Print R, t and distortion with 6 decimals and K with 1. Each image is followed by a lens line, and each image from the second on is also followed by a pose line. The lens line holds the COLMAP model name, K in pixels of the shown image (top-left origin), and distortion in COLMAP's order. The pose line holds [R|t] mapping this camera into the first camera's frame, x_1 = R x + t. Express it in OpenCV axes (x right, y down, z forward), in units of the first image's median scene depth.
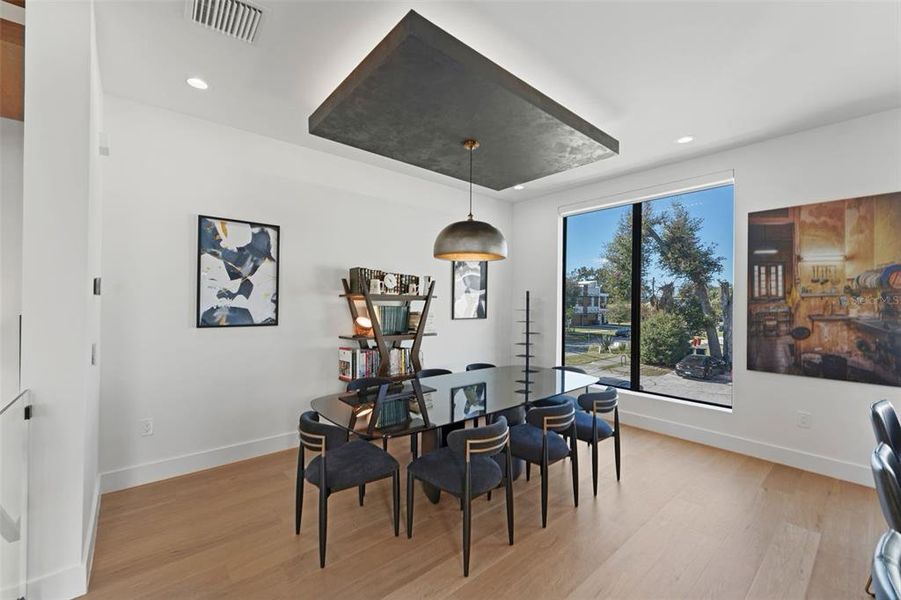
lens RADIAL K [[364.9, 0, 450.3], [0, 364.9, 303.1], [0, 0, 1]] dist [-0.002652, 0.000068]
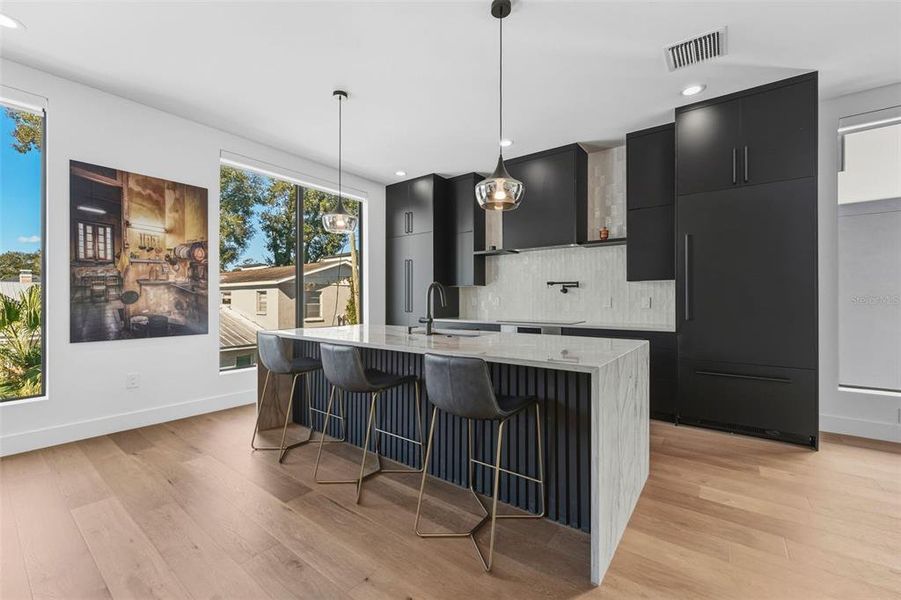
lens RADIAL K [[364.9, 0, 451.1], [0, 364.9, 297.8], [0, 0, 1]] dist [-0.002652, 0.000068]
pose [[-0.207896, -0.008852, 0.978111, -0.225260], [-0.004072, 0.999958, 0.008184, 0.071693], [-0.978142, -0.002281, -0.207924, 0.327790]]
